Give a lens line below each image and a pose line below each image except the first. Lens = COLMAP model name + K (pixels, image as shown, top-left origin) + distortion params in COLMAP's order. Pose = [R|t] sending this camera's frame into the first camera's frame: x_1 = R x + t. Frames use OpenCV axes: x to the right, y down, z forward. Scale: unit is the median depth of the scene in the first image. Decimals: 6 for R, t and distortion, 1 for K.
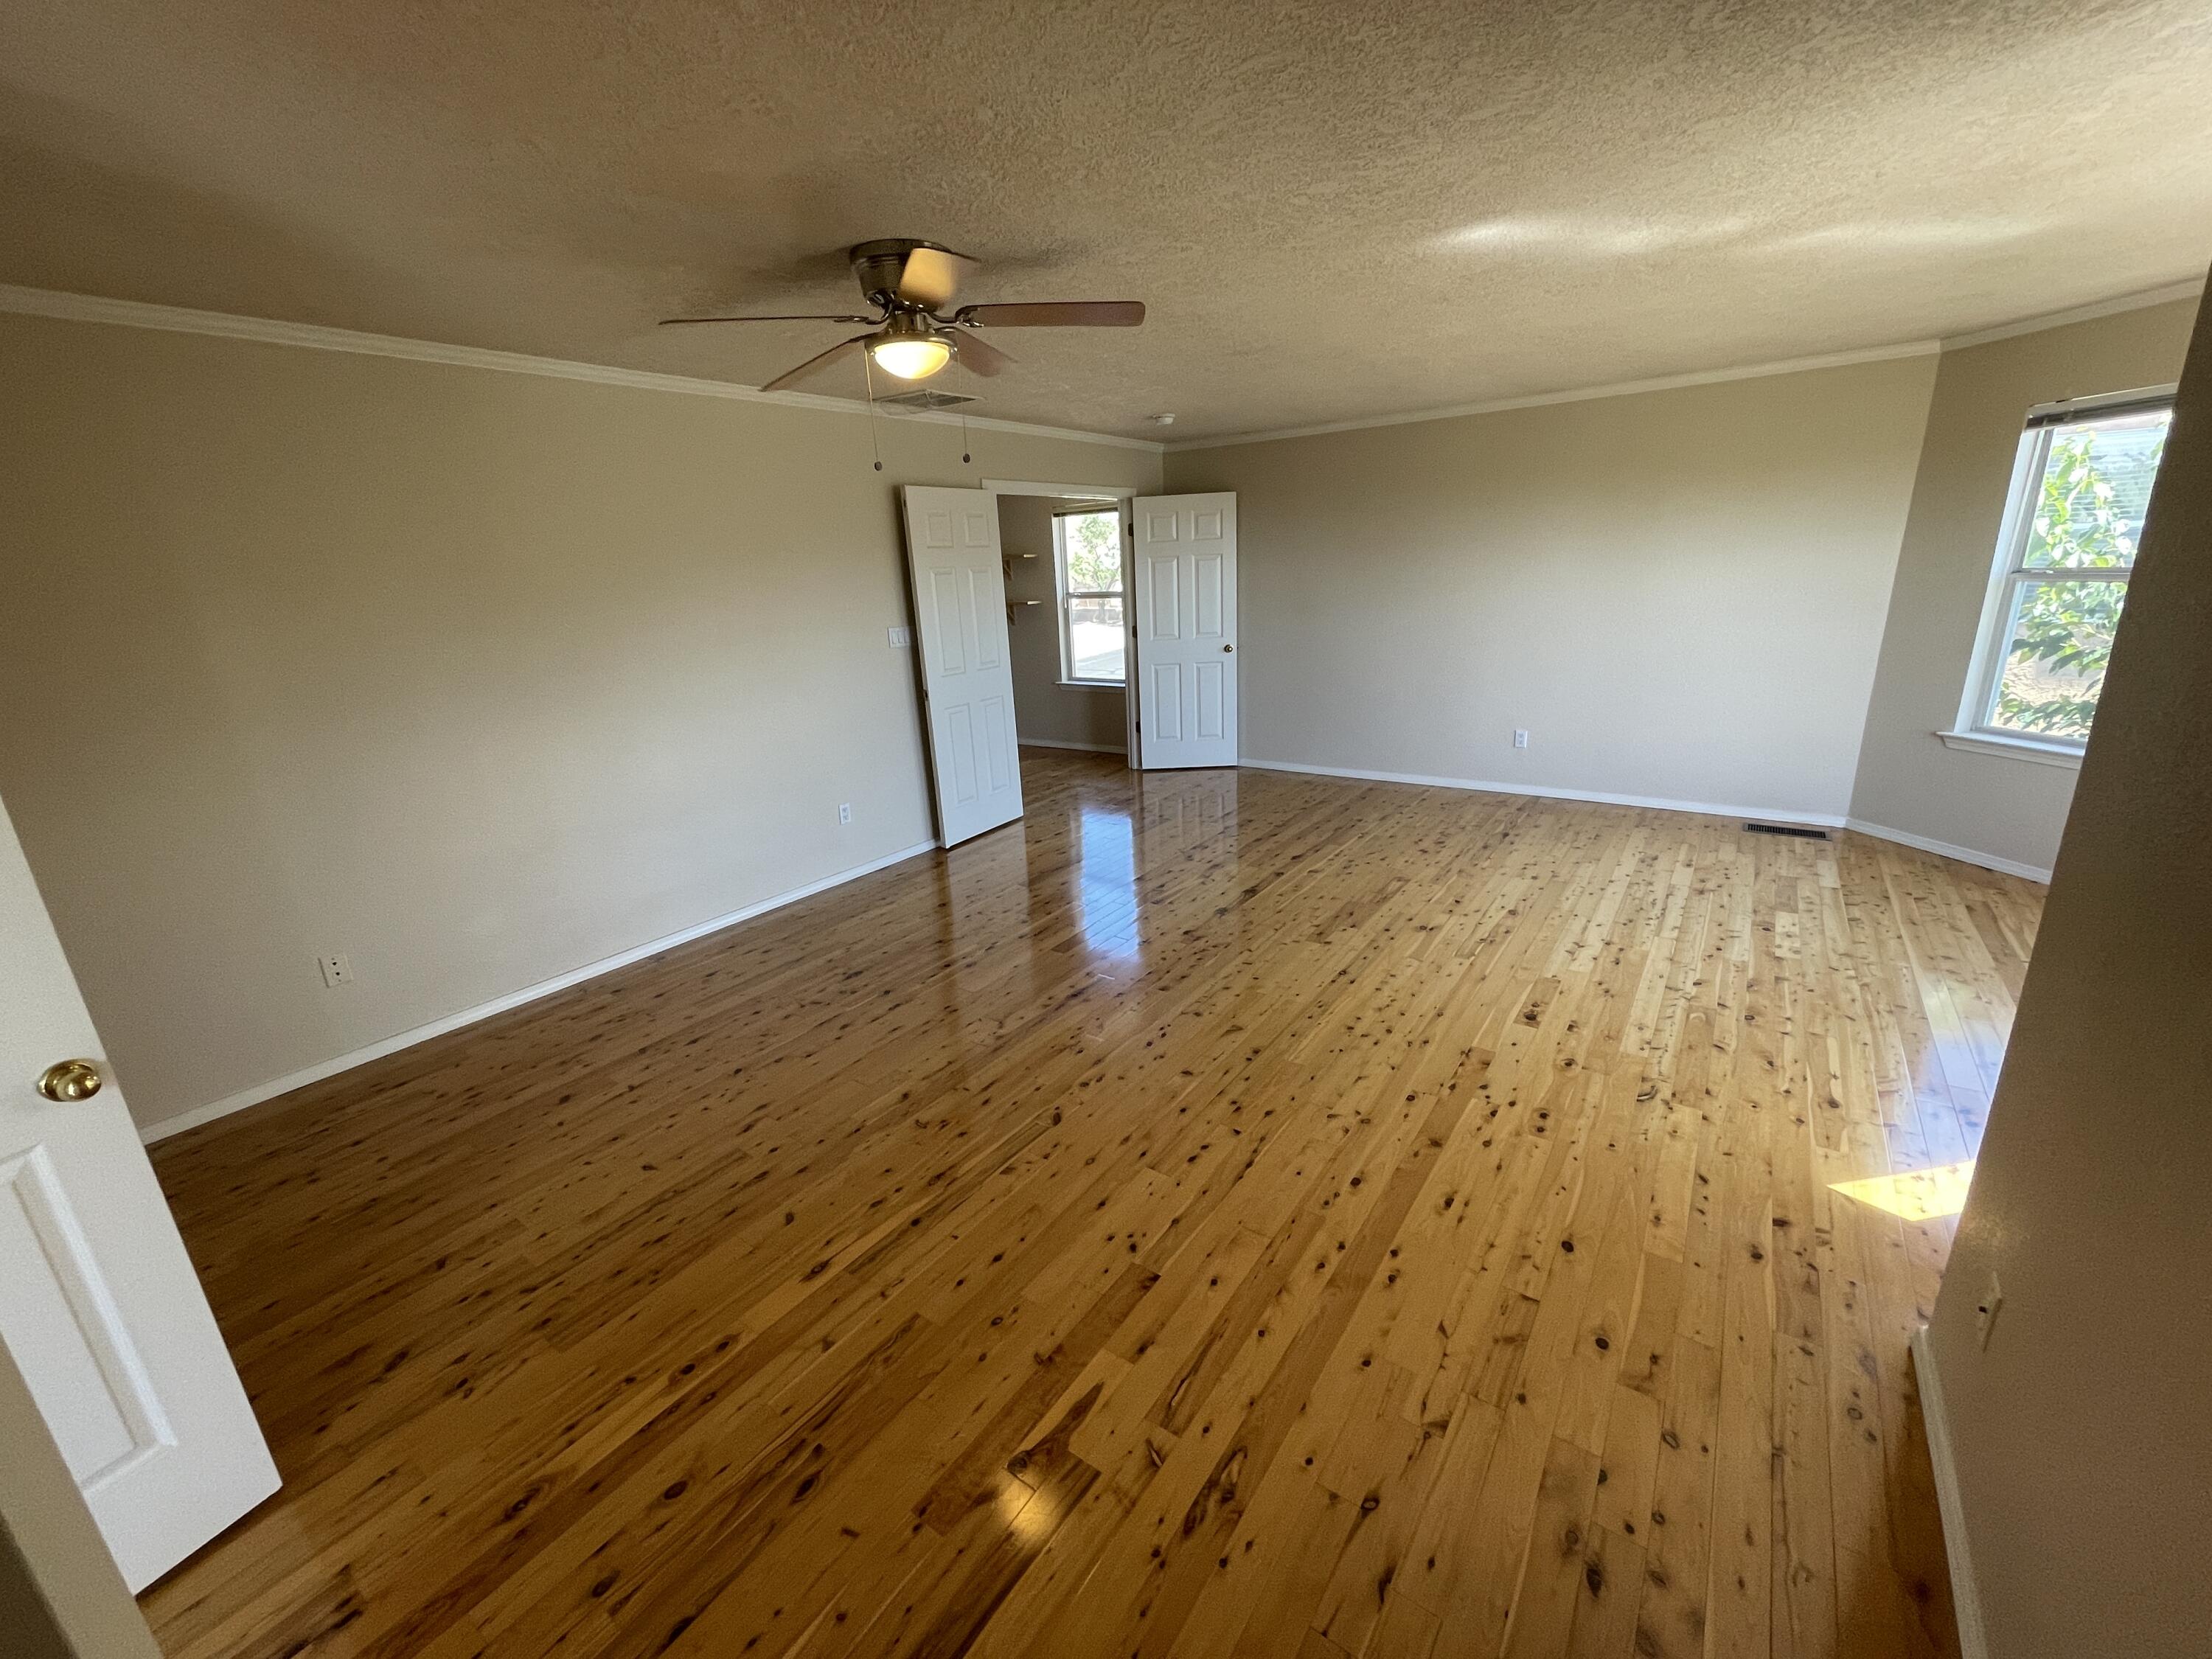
lens RADIAL K [[884.3, 0, 1106.0], [0, 884.3, 829.5], [0, 0, 1]] dist [0.011501, 0.000435]
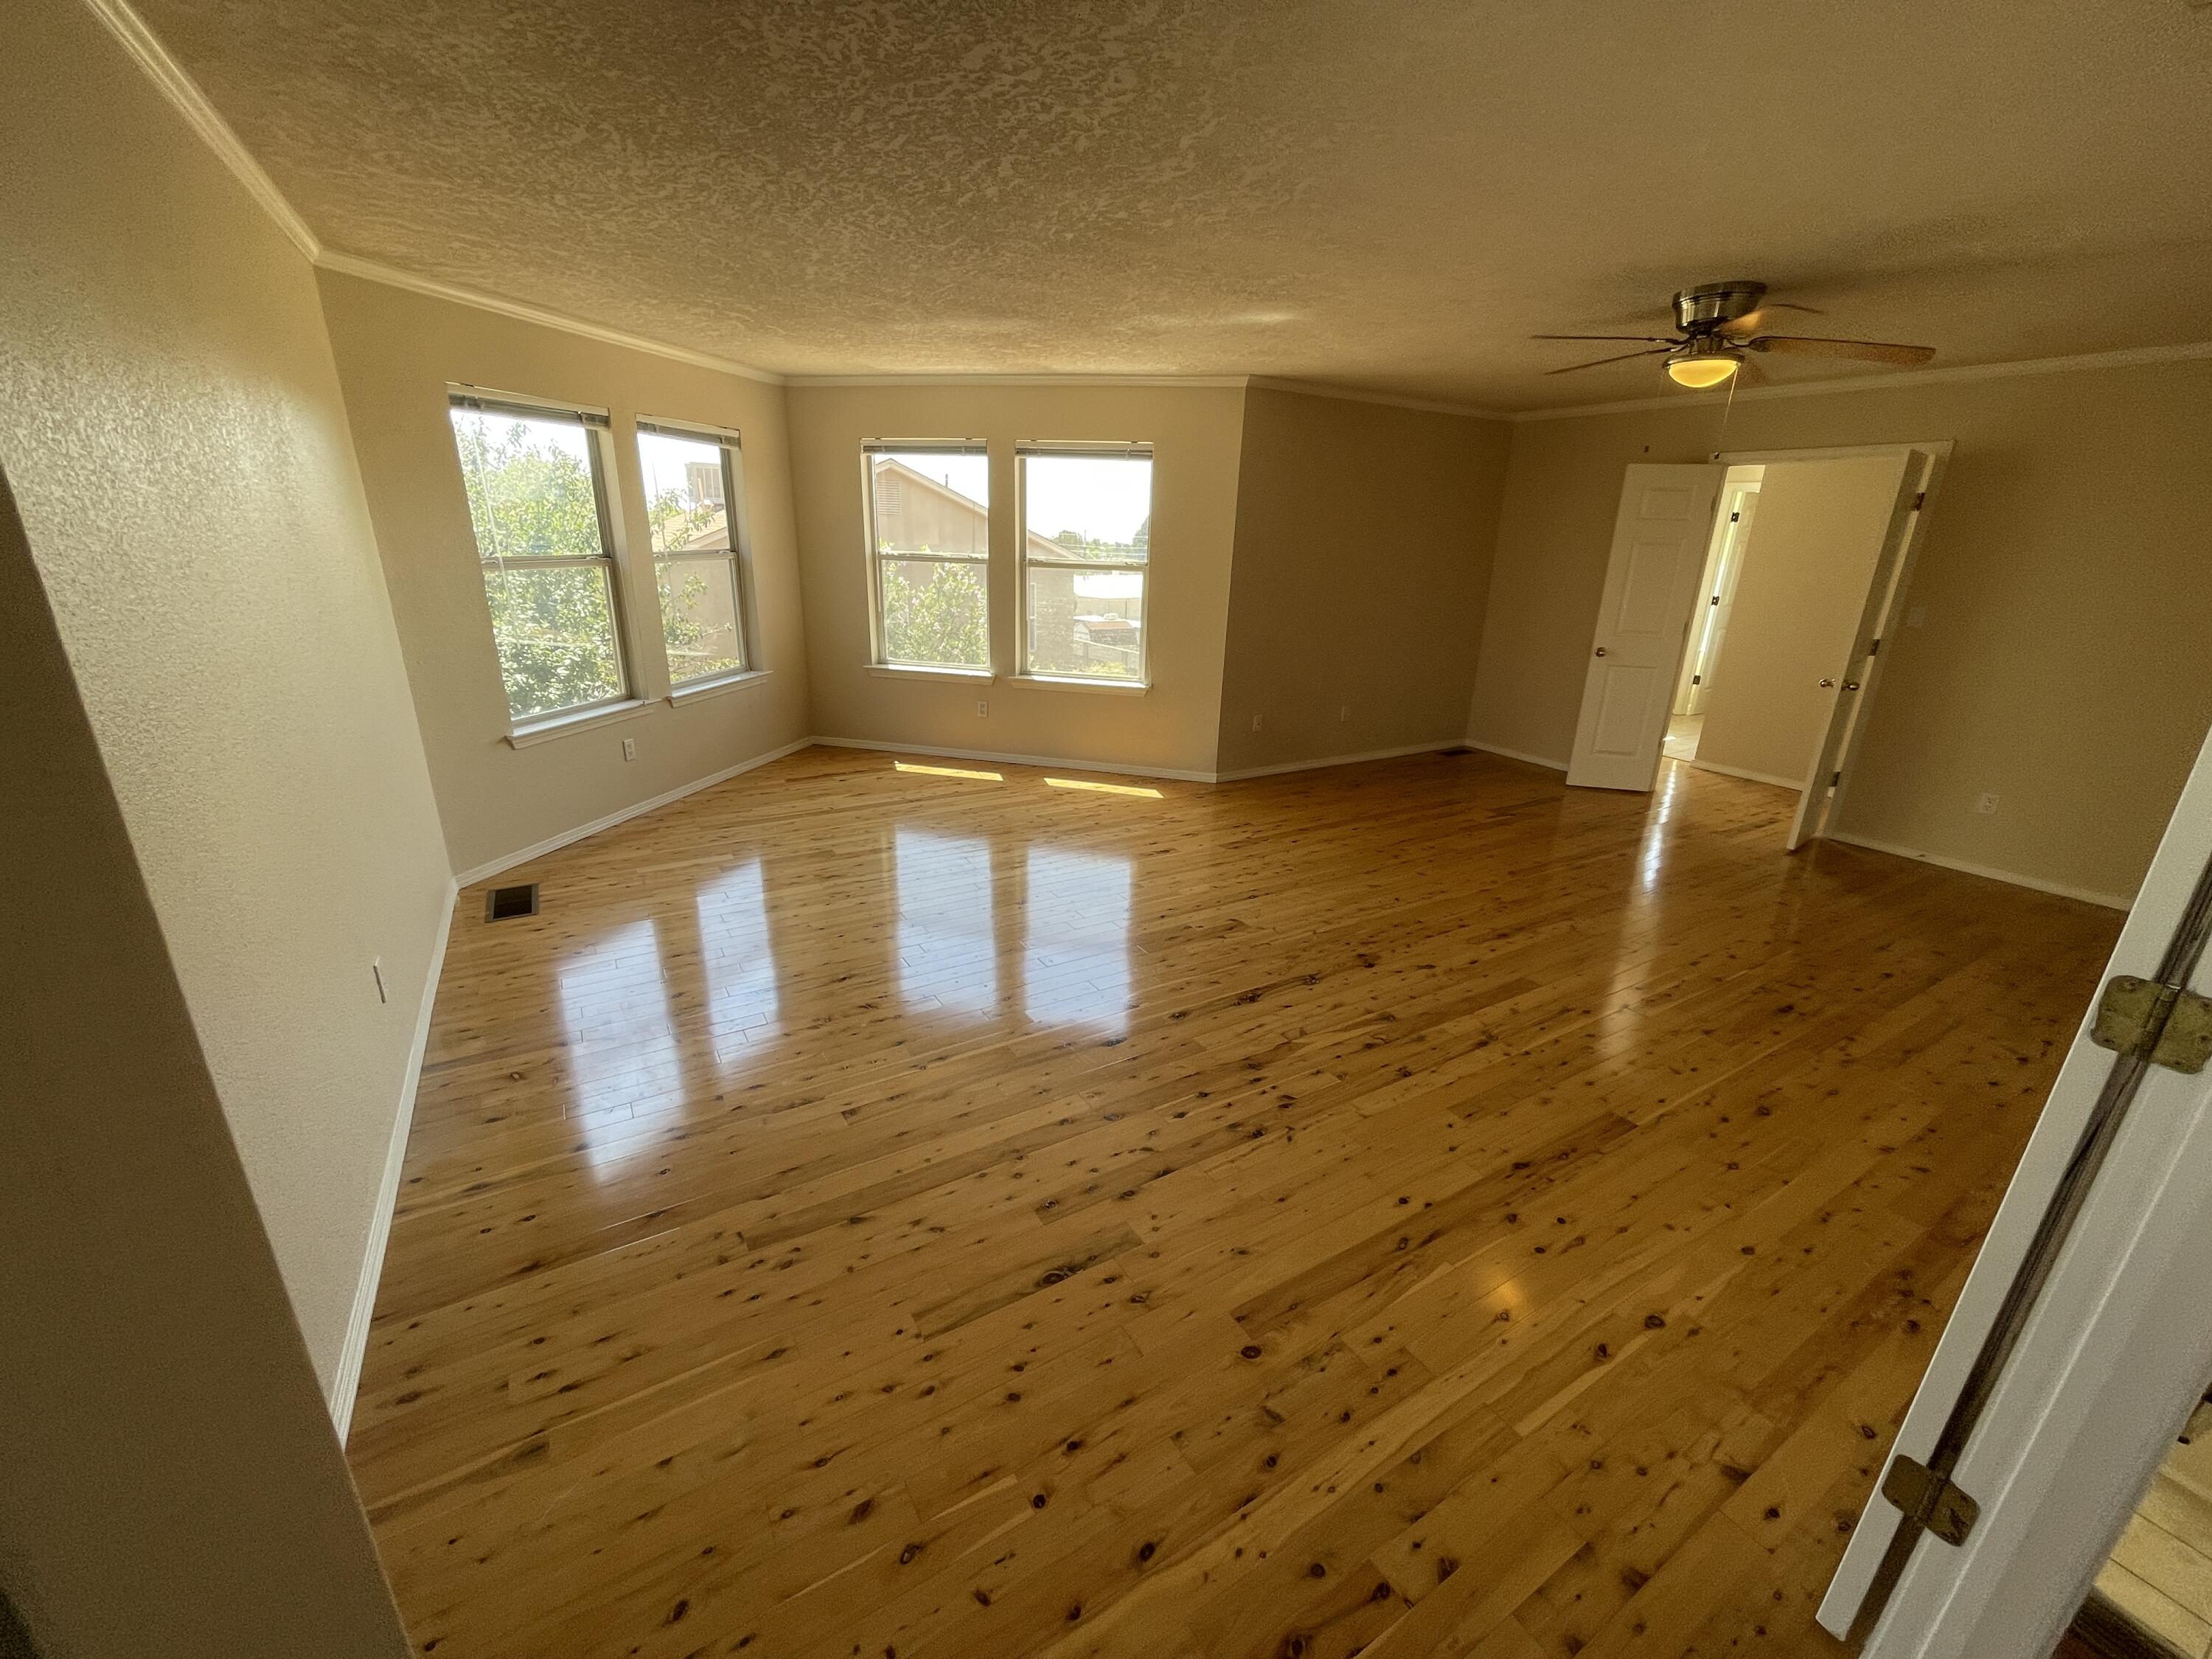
lens RADIAL K [[884.3, 0, 1106.0], [0, 884.3, 829.5], [0, 0, 1]] dist [0.011501, 0.000435]
pose [[-0.917171, -0.117067, 0.380911, 0.014845], [0.127911, 0.818808, 0.559636, -0.553366], [-0.377408, 0.562005, -0.736012, 1.790759]]
